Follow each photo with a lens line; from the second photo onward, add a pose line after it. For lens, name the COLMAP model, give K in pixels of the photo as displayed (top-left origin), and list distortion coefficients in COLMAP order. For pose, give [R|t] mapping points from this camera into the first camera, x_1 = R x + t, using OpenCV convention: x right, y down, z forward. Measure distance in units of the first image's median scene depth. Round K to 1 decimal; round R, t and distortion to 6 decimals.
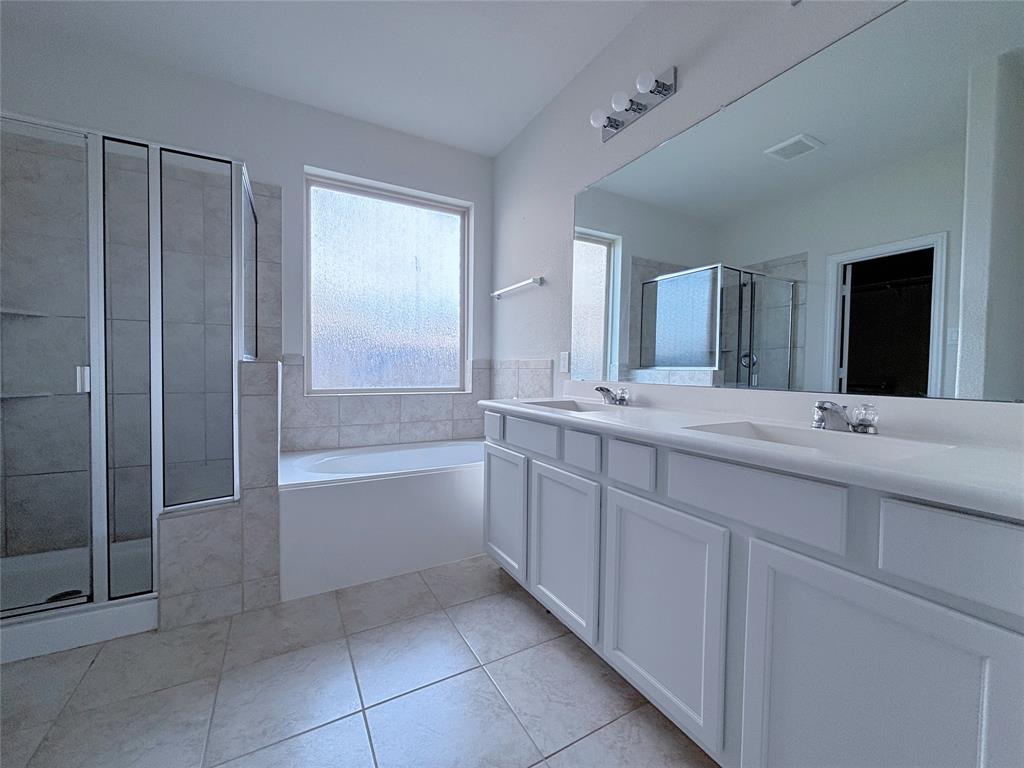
lens RADIAL K [[413.0, 0, 508.2], [0, 413.0, 383.0], [0, 0, 1]] dist [-0.000302, -0.000038]
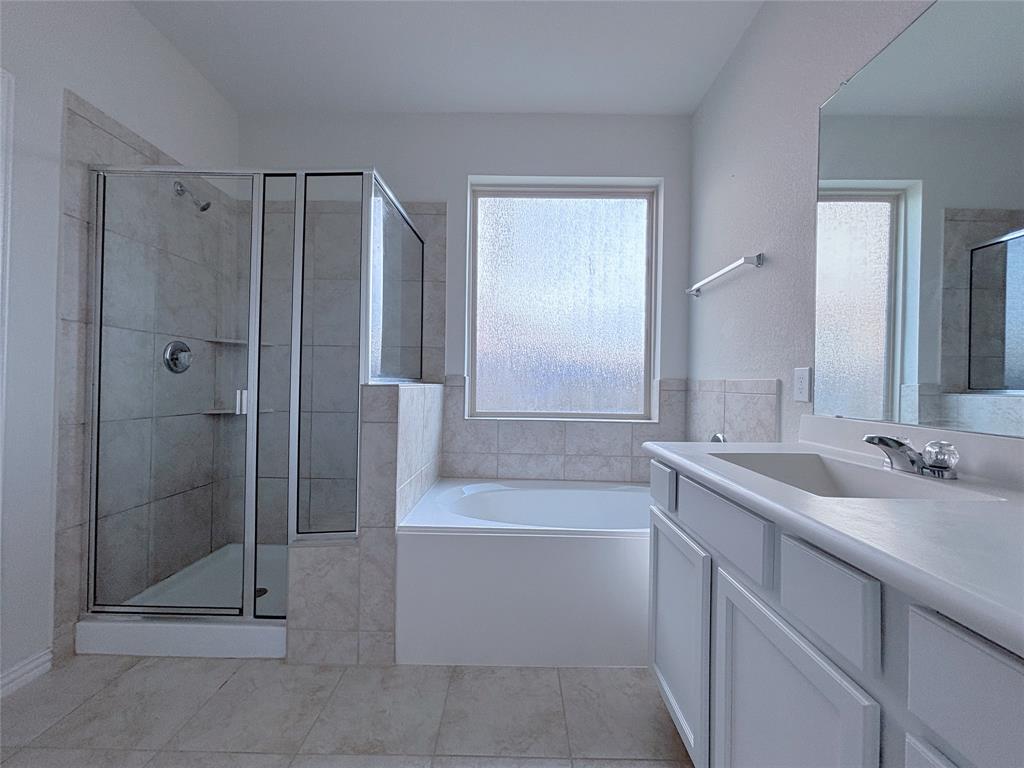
lens RADIAL K [[413.0, 0, 508.2], [0, 413.0, 383.0], [0, 0, 1]] dist [-0.000302, -0.000038]
pose [[0.871693, 0.001627, -0.490050, 0.053960], [-0.020357, 0.999252, -0.032893, -0.022334], [0.489630, 0.038648, 0.871074, 0.243070]]
